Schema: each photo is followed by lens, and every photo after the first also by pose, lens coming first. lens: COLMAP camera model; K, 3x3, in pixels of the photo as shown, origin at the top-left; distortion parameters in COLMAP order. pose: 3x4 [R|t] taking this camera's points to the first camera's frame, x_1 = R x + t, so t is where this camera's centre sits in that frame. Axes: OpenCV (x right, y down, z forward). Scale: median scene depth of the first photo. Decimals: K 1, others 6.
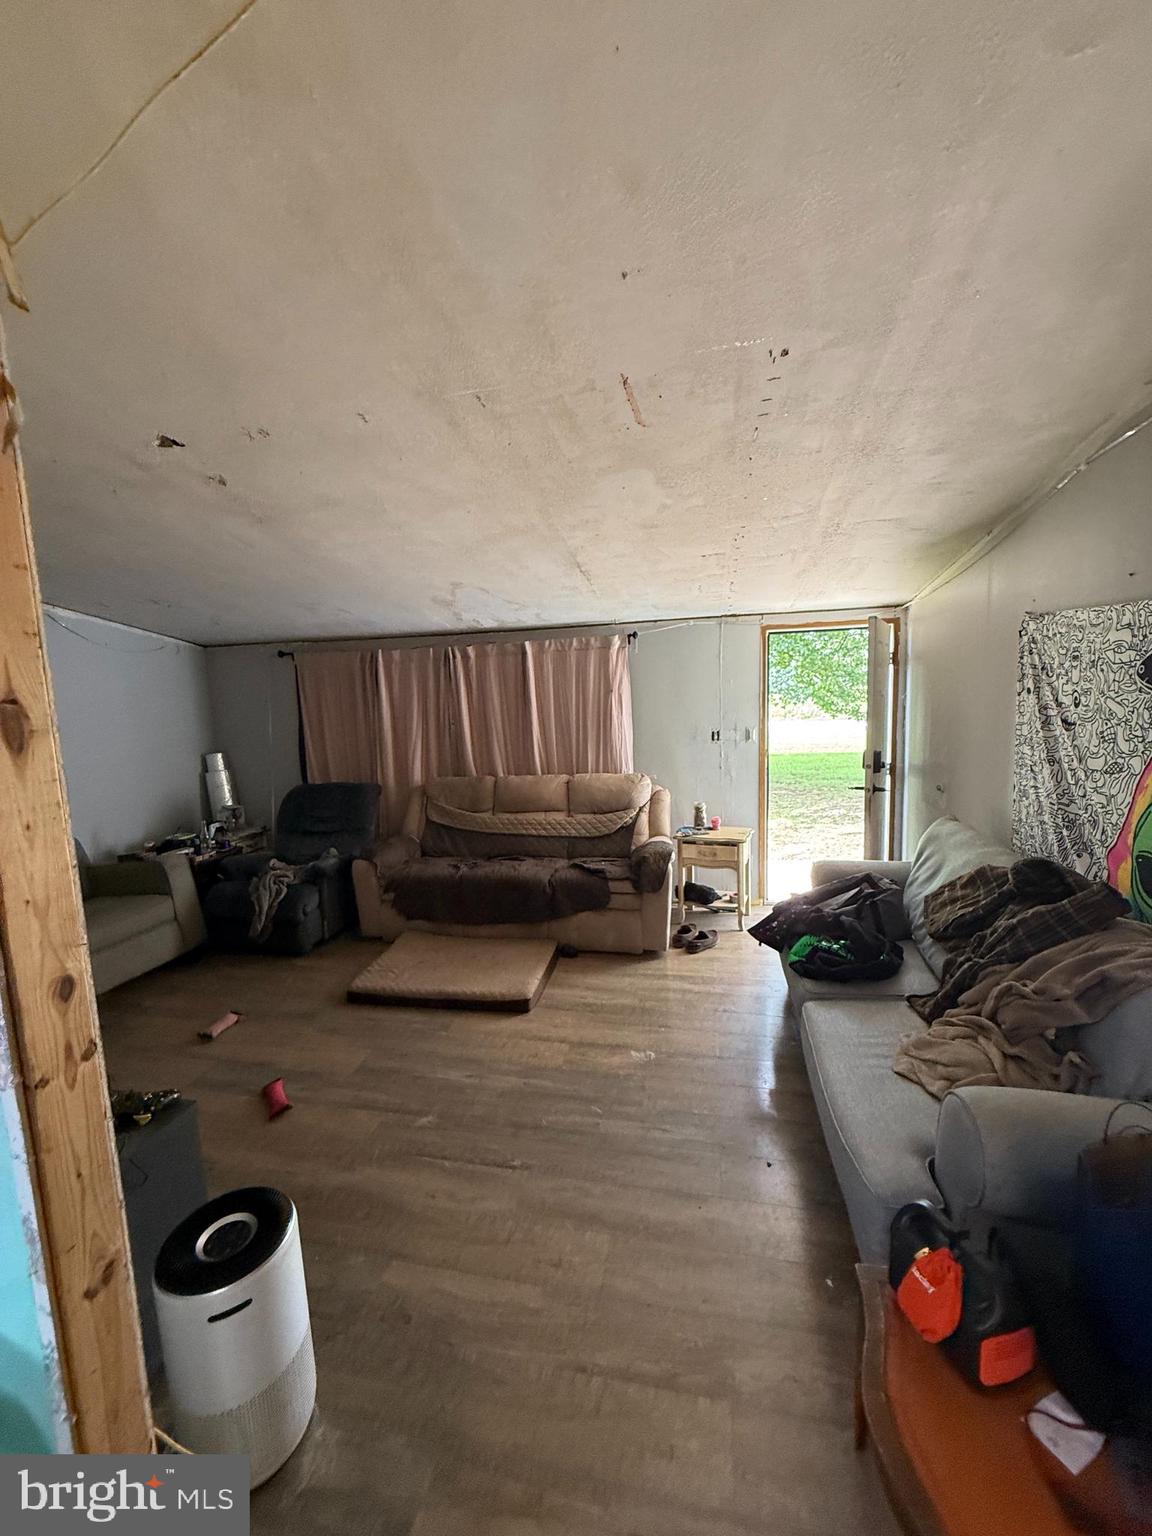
lens RADIAL K [[611.6, 0, 576.3], [0, 611.6, 765.1], [0, 0, 1]] dist [-0.006182, -0.000285]
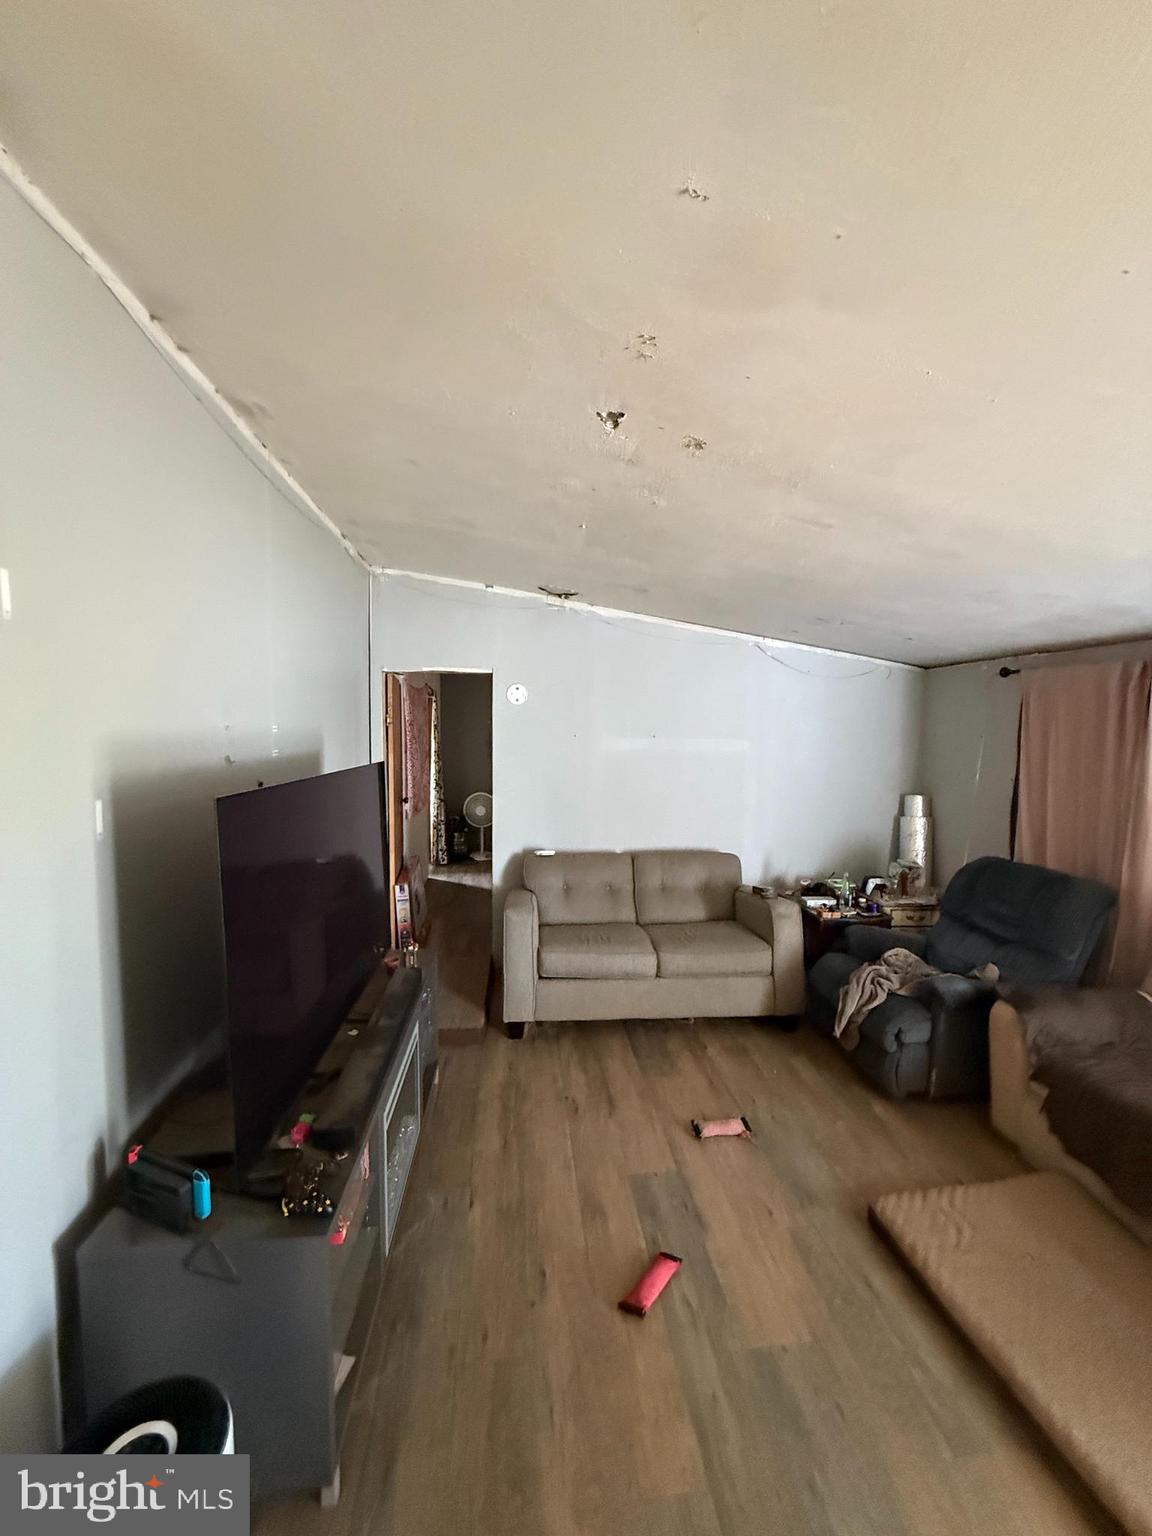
lens RADIAL K [[611.6, 0, 576.3], [0, 611.6, 765.1], [0, 0, 1]] dist [-0.006182, -0.000285]
pose [[0.303149, 0.091611, -0.948529, 0.071413], [-0.132036, 0.989806, 0.053399, -0.057105], [0.943752, 0.109052, 0.312154, 0.397172]]
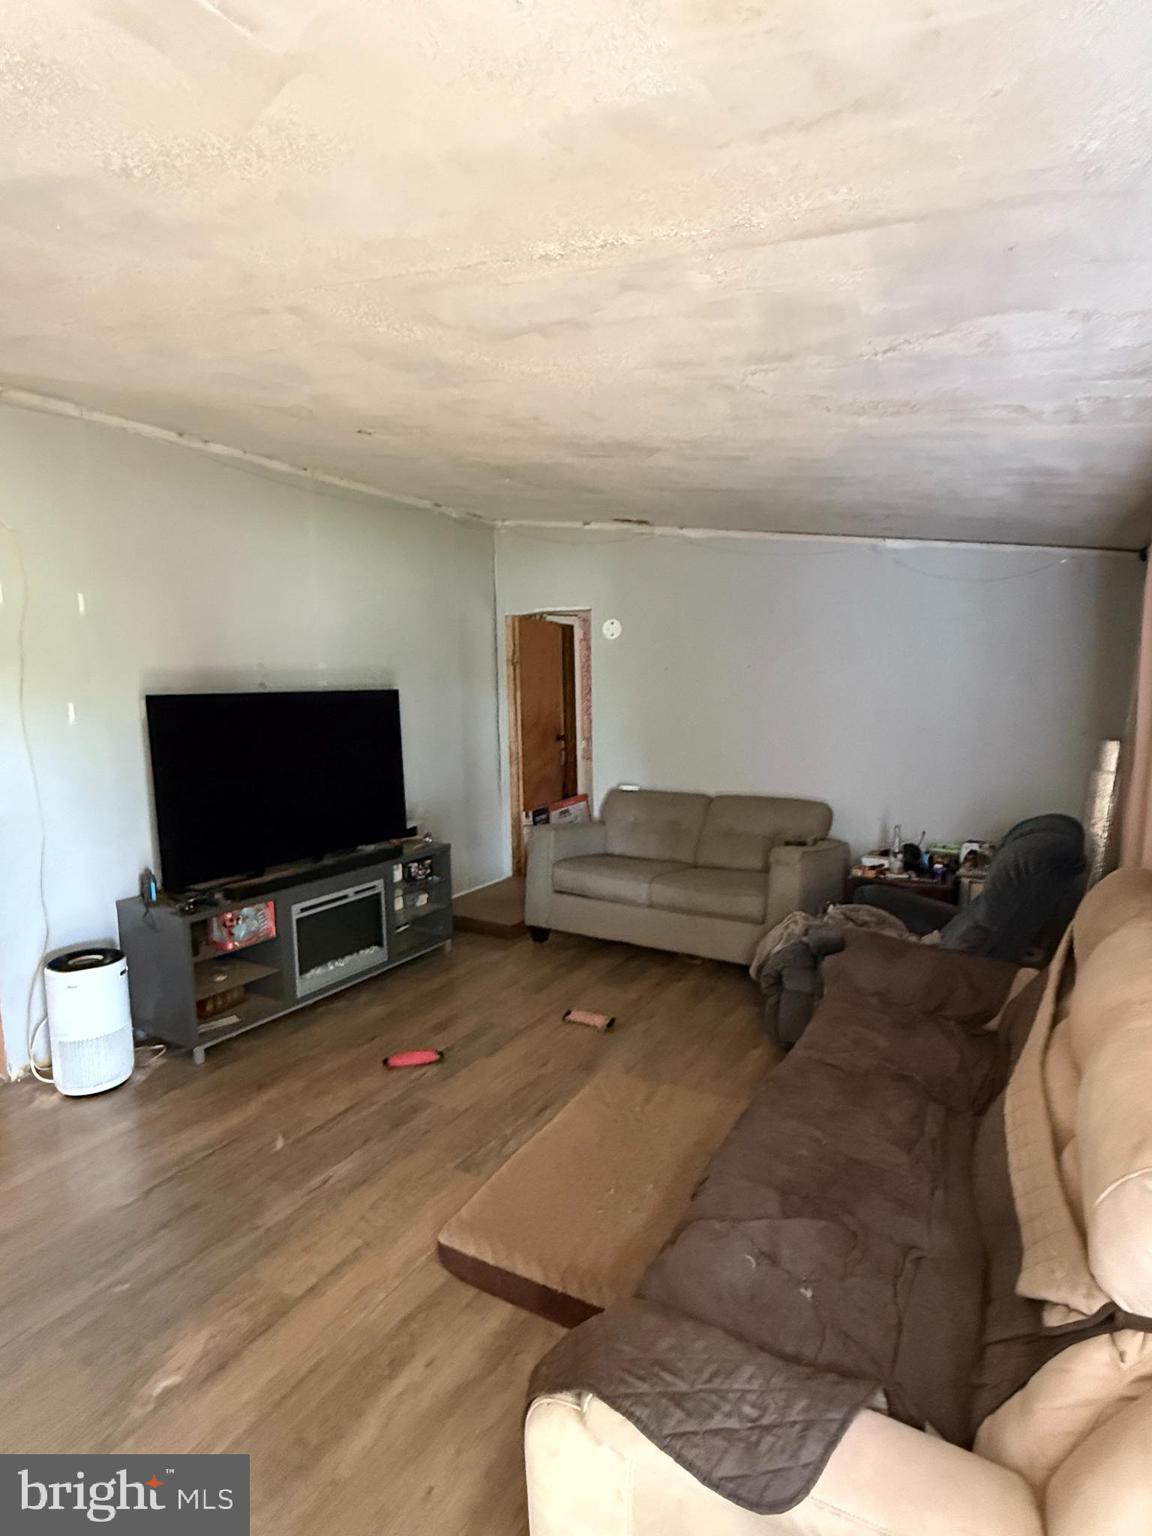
lens RADIAL K [[793.2, 0, 577.5], [0, 793.2, 772.8], [0, 0, 1]] dist [-0.002213, 0.000259]
pose [[-0.319612, 0.145898, -0.936249, 0.363157], [-0.086357, 0.979478, 0.182115, -0.109339], [0.943605, 0.139058, -0.300453, 1.003854]]
